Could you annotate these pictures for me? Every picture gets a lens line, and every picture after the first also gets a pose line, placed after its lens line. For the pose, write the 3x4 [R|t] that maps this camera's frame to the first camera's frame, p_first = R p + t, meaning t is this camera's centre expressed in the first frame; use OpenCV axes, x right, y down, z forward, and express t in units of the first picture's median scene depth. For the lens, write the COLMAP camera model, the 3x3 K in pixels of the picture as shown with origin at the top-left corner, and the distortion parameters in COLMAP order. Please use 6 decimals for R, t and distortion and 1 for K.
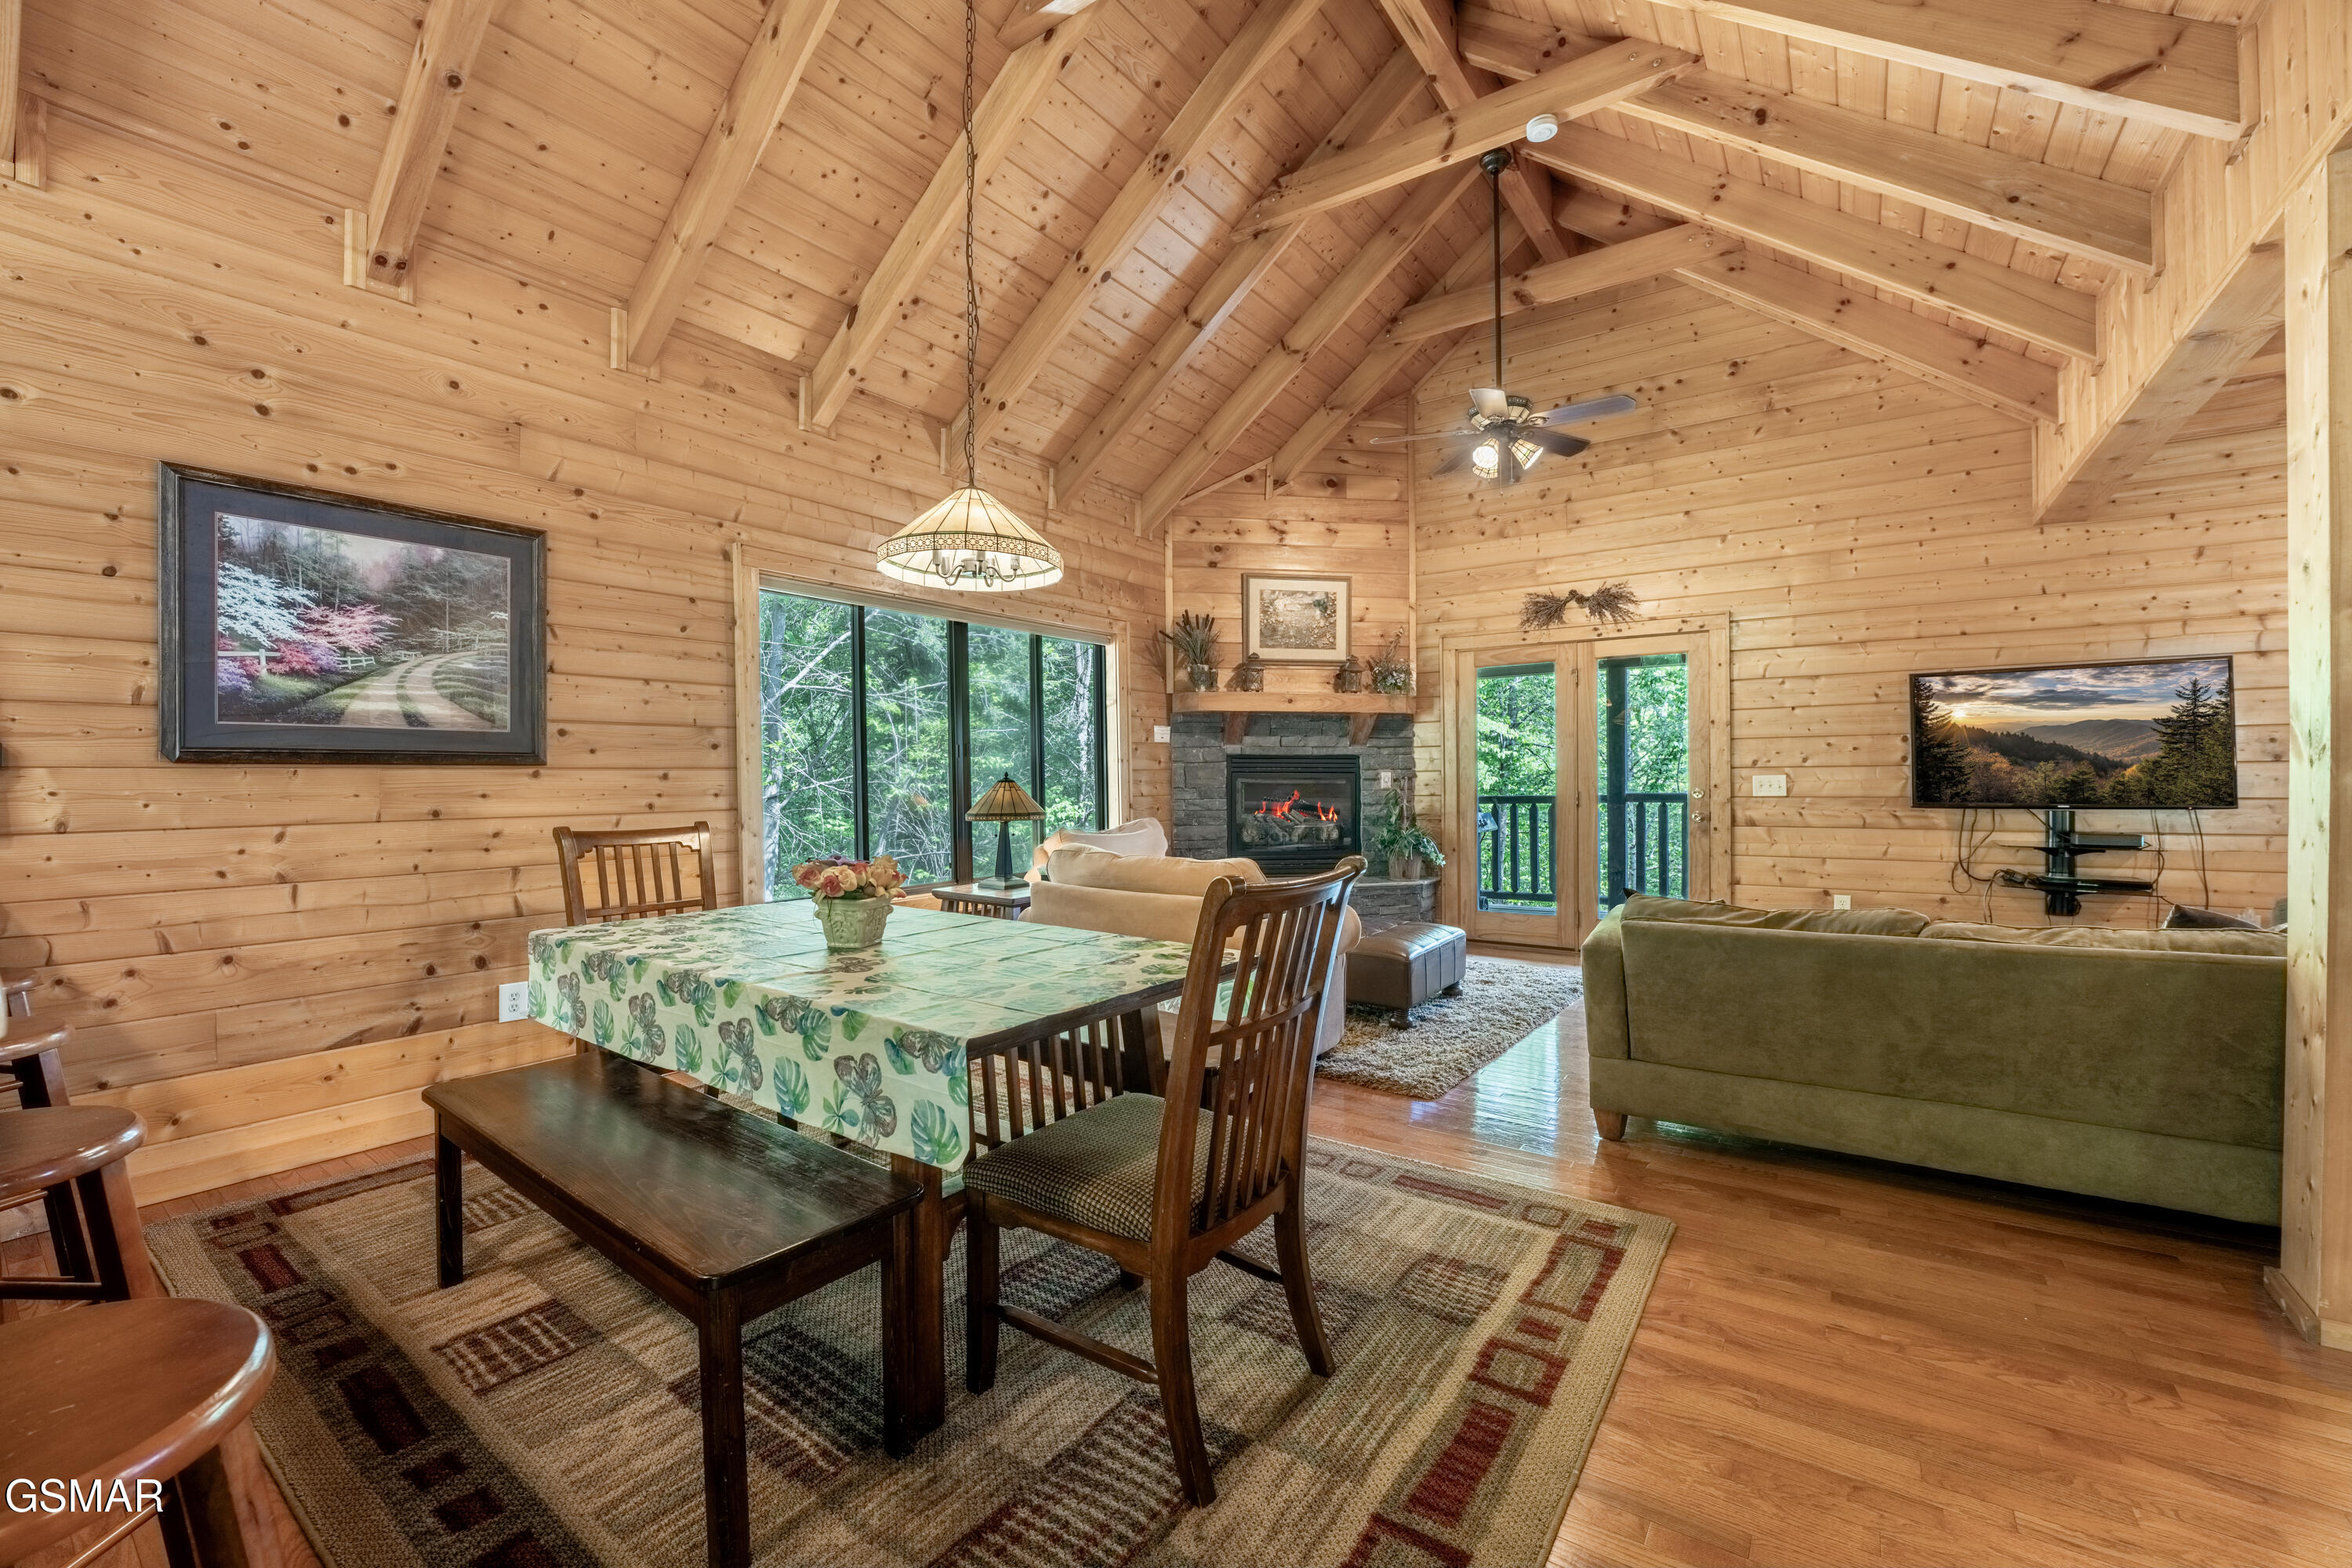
lens RADIAL K [[953.1, 0, 1171.6], [0, 953.1, 786.8], [0, 0, 1]] dist [-0.029735, 0.003018]
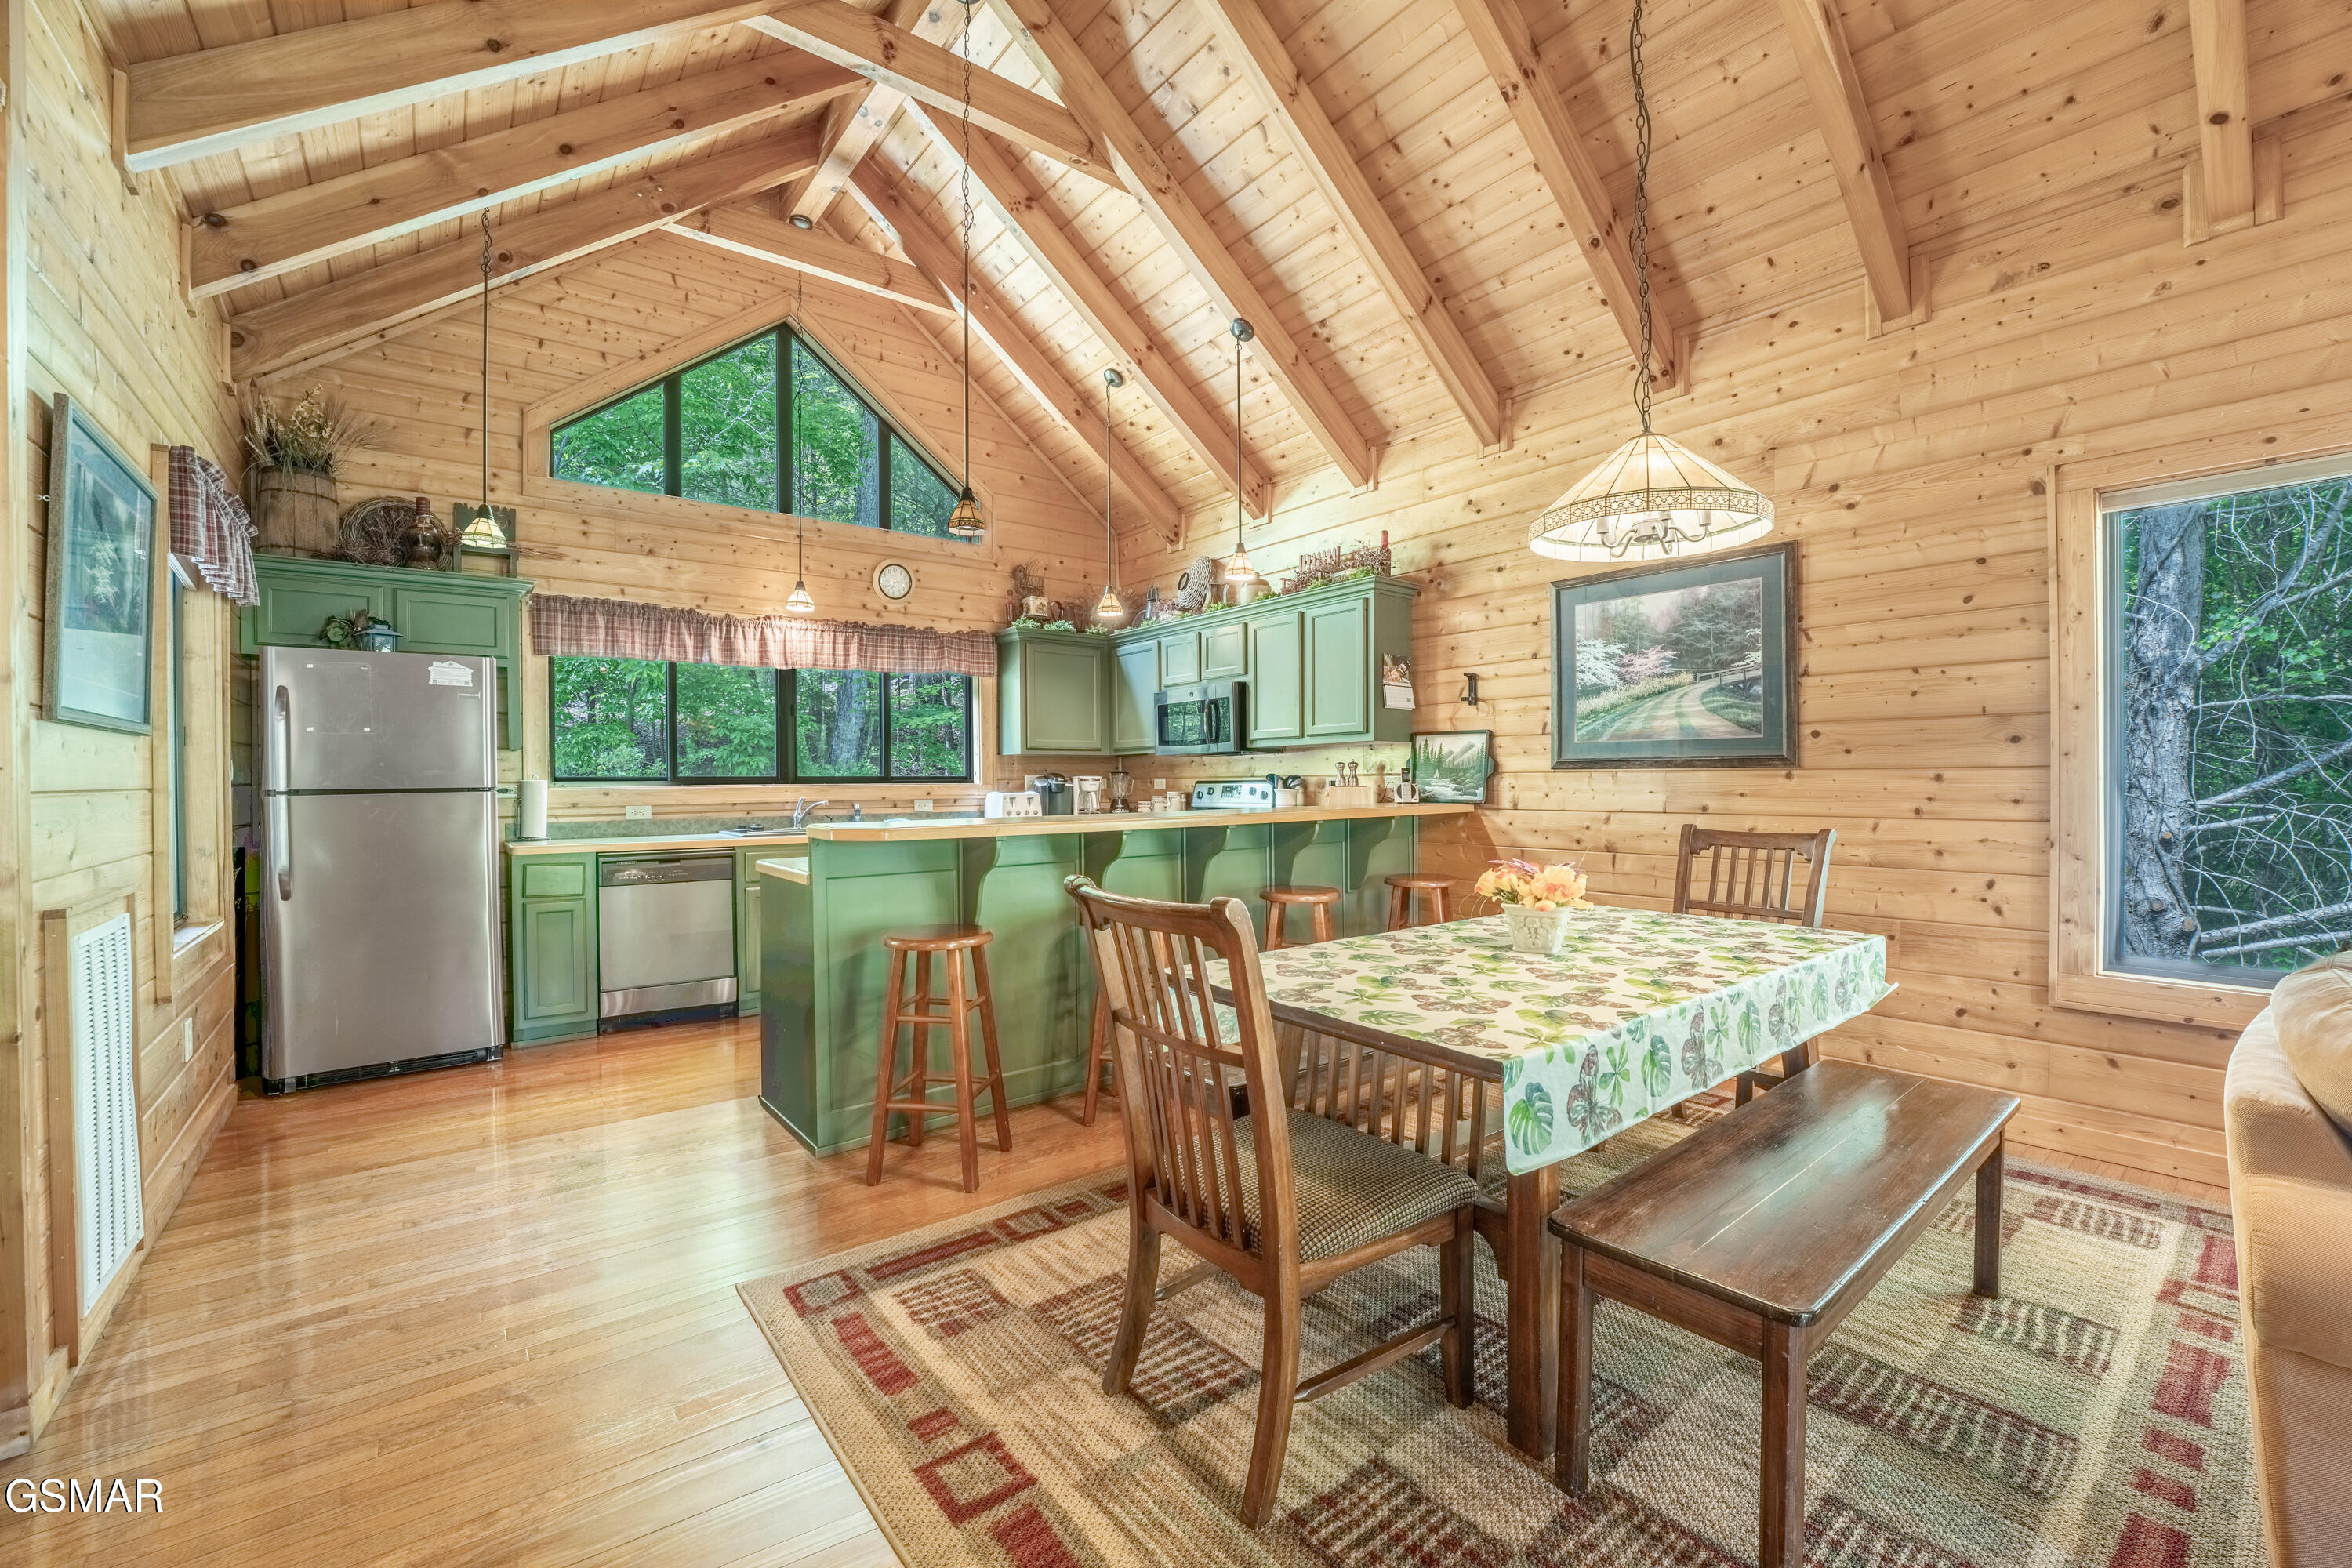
lens RADIAL K [[953.1, 0, 1174.6], [0, 953.1, 785.7], [0, 0, 1]] dist [-0.029735, 0.003018]
pose [[-0.279610, 0.016588, -0.959970, 0.330621], [-0.001654, 0.999841, 0.017759, -0.012190], [0.960112, 0.006553, -0.279538, 0.400461]]
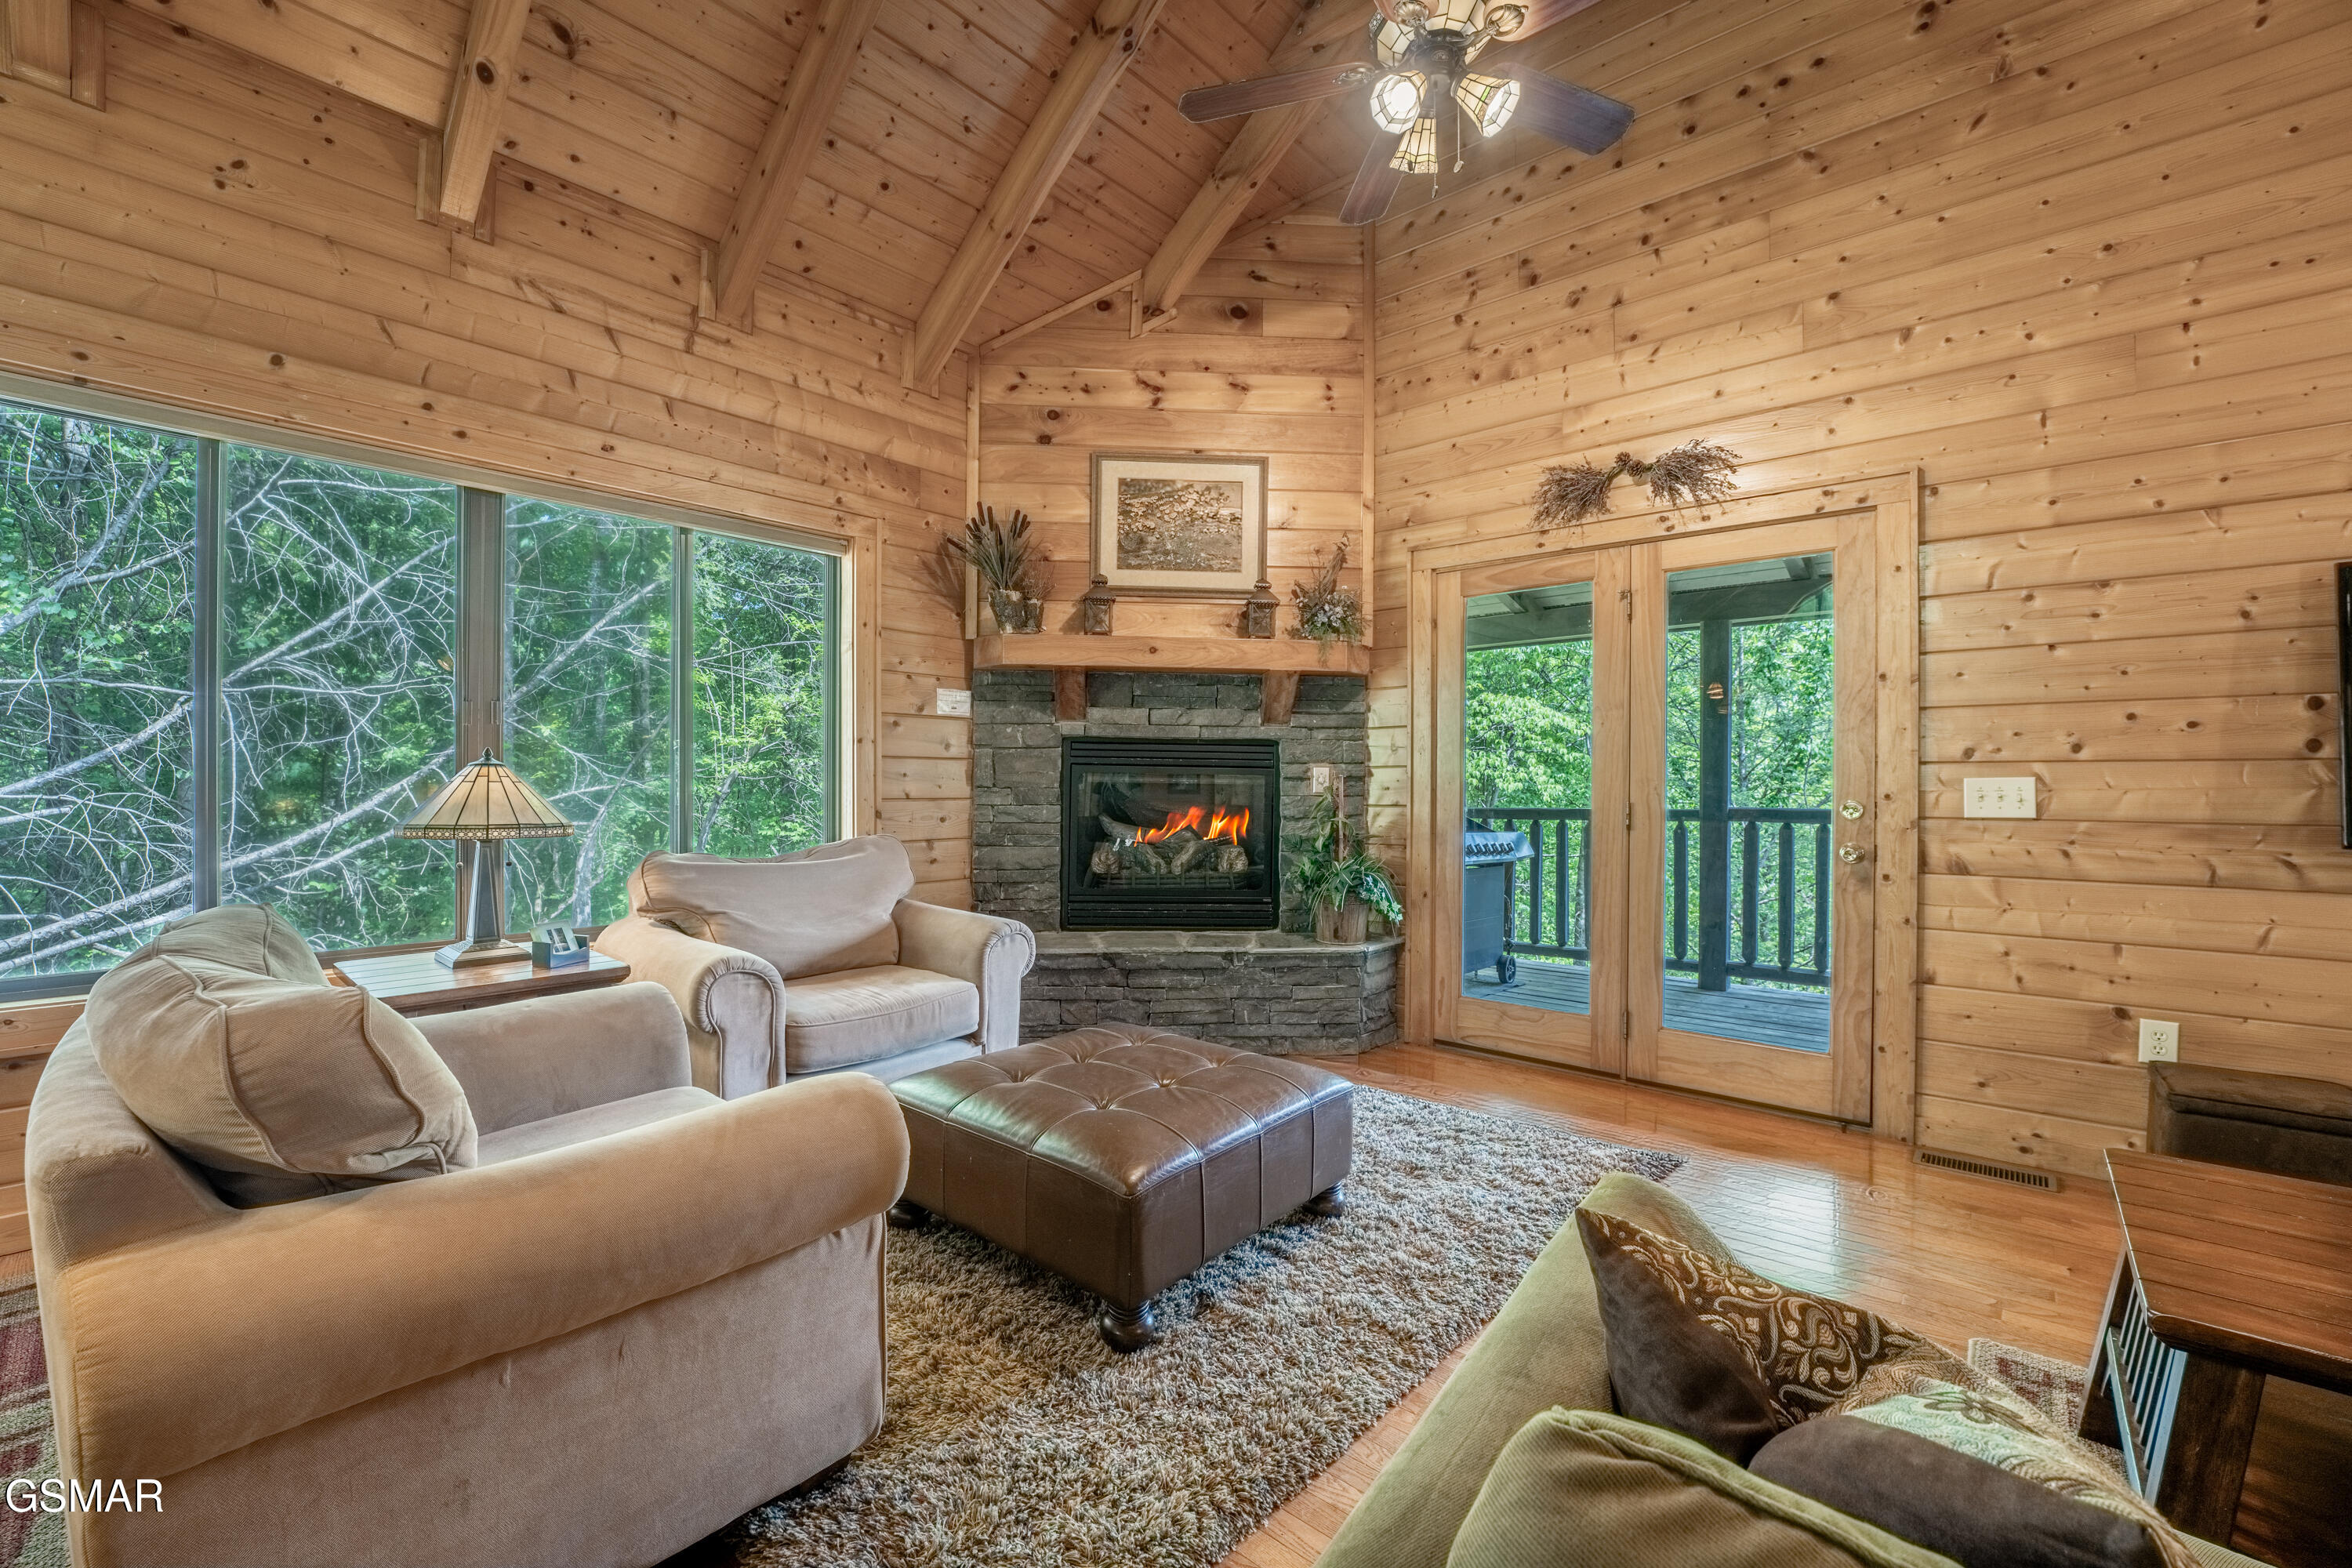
lens RADIAL K [[953.1, 0, 1173.2], [0, 953.1, 785.1], [0, 0, 1]] dist [-0.029735, 0.003018]
pose [[0.994865, 0.015156, -0.100072, 0.240533], [-0.015994, 0.999843, -0.007575, 0.003218], [0.099941, 0.009136, 0.994951, 0.457166]]
